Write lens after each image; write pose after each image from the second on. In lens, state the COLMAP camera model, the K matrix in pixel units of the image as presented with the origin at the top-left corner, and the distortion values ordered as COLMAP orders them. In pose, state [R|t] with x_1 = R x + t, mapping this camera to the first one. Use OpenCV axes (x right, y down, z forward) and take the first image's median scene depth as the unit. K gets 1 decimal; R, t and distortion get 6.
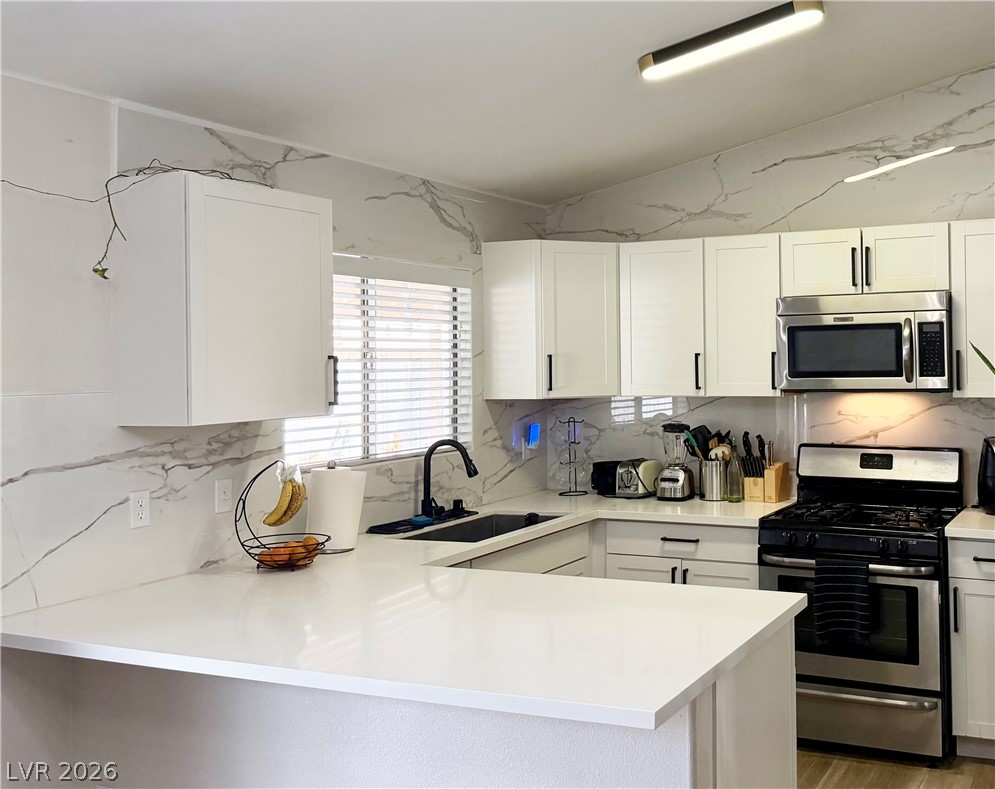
lens RADIAL K [[1000.7, 0, 681.4], [0, 1000.7, 338.8], [0, 0, 1]] dist [0.077960, -0.230246]
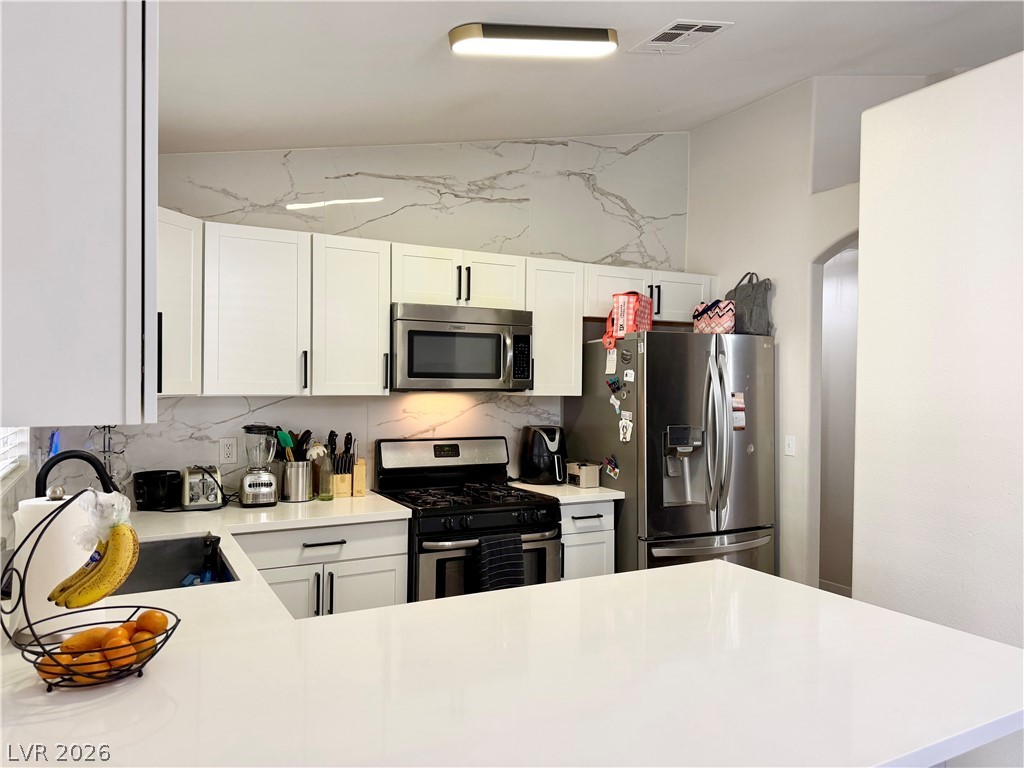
lens RADIAL K [[718.7, 0, 512.0], [0, 718.7, 384.0], [0, 0, 1]] dist [0.081479, -0.201797]
pose [[0.614844, 0.019388, 0.788410, -0.420382], [-0.034977, 0.999384, 0.002701, 0.038447], [-0.787873, -0.029237, 0.615144, 0.420562]]
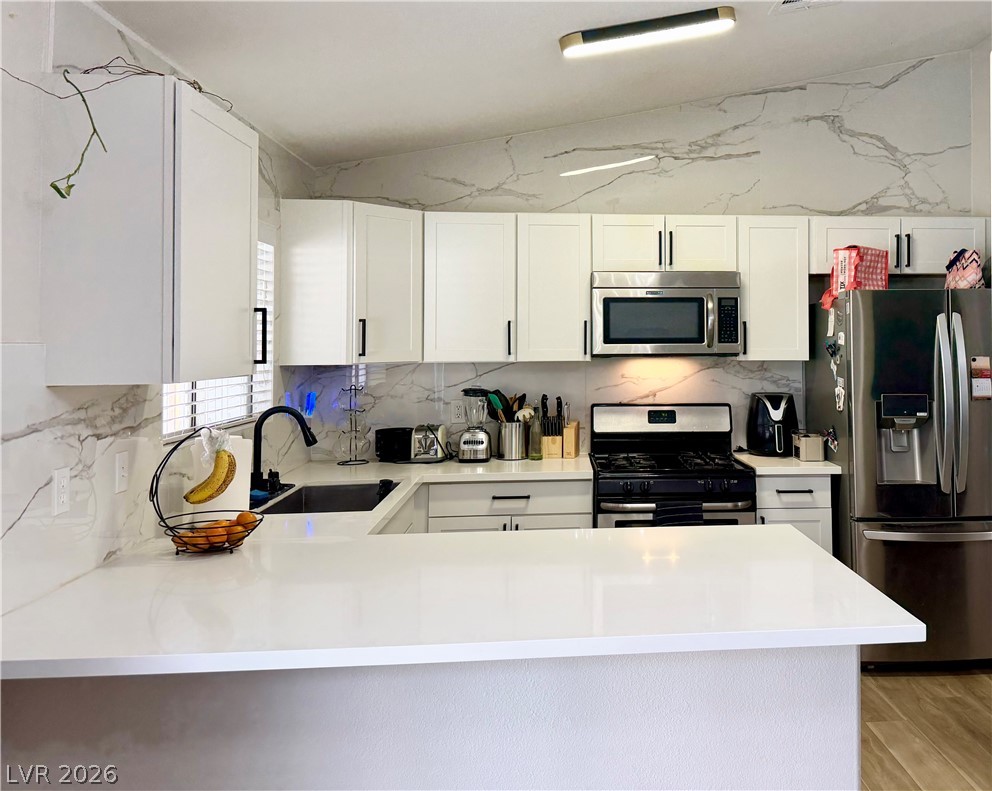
lens RADIAL K [[895.9, 0, 630.8], [0, 895.9, 301.2], [0, 0, 1]] dist [0.070759, -0.158809]
pose [[0.876881, 0.033135, 0.479564, -0.335018], [-0.019661, 0.999259, -0.033092, 0.023282], [-0.480305, 0.019589, 0.876883, 0.106736]]
